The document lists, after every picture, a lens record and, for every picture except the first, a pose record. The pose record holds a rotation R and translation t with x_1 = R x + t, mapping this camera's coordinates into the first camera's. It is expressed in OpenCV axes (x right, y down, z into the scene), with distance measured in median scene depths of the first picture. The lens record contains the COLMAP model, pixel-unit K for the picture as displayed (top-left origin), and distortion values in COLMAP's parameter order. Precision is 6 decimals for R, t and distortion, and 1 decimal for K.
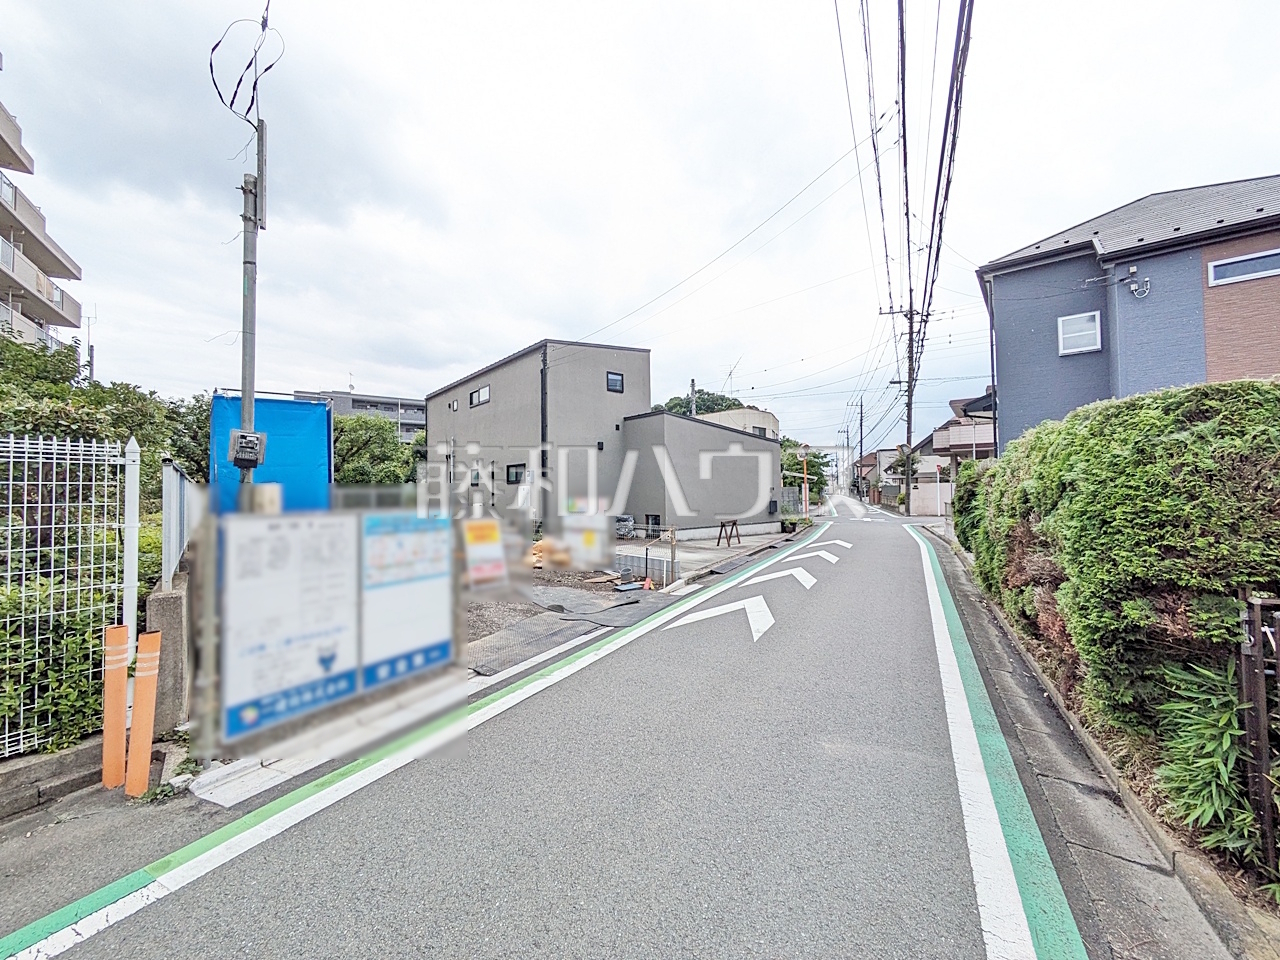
lens RADIAL K [[505.6, 0, 640.0], [0, 505.6, 480.0], [0, 0, 1]] dist [0.004202, 0.000496]
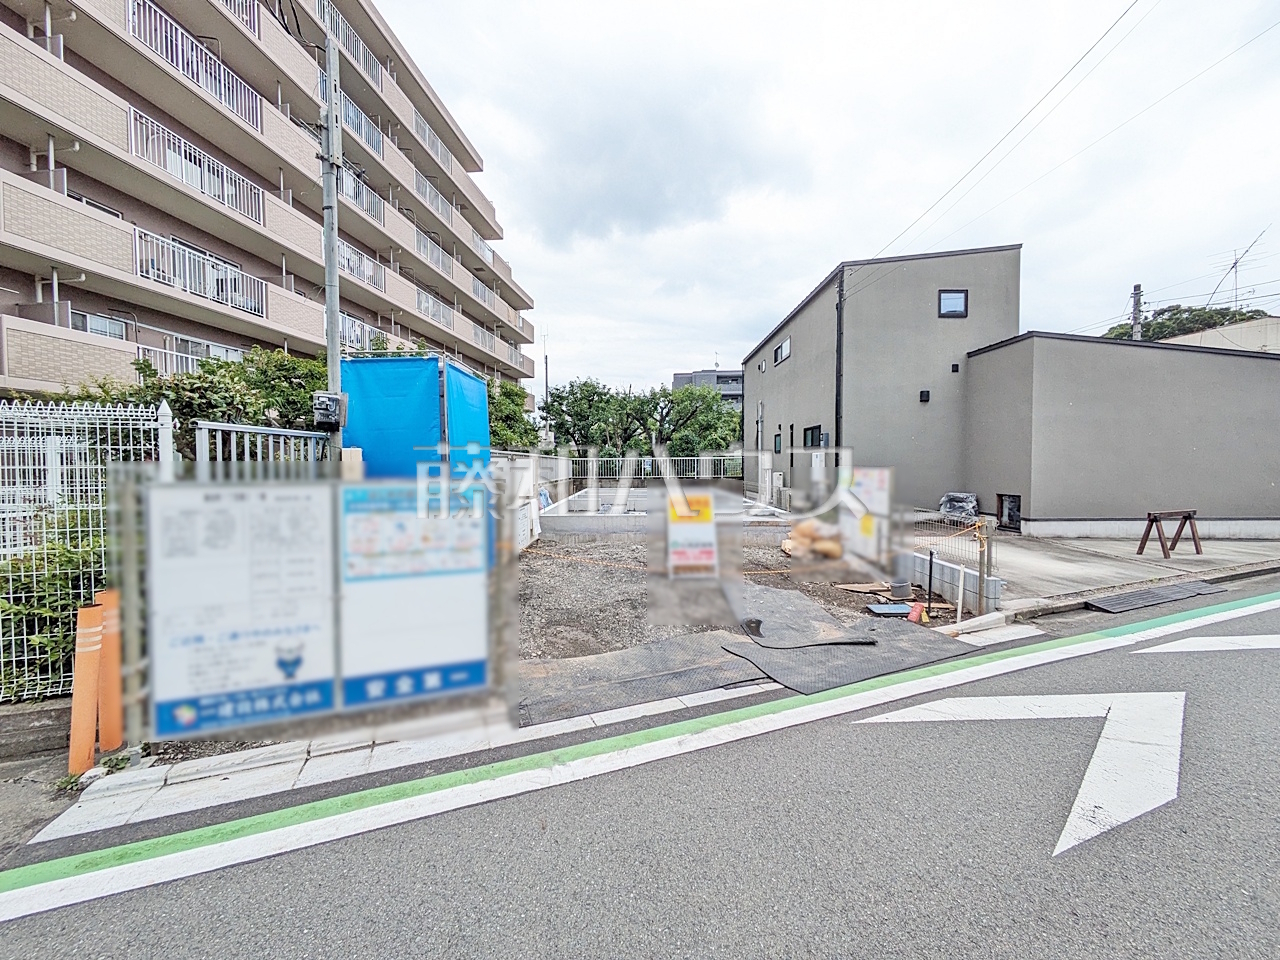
lens RADIAL K [[505.6, 0, 640.0], [0, 505.6, 480.0], [0, 0, 1]] dist [0.004202, 0.000496]
pose [[0.769071, 0.028660, -0.638521, 0.238911], [0.011308, 0.998228, 0.058426, 0.015918], [0.639064, -0.052154, 0.767383, 0.560761]]
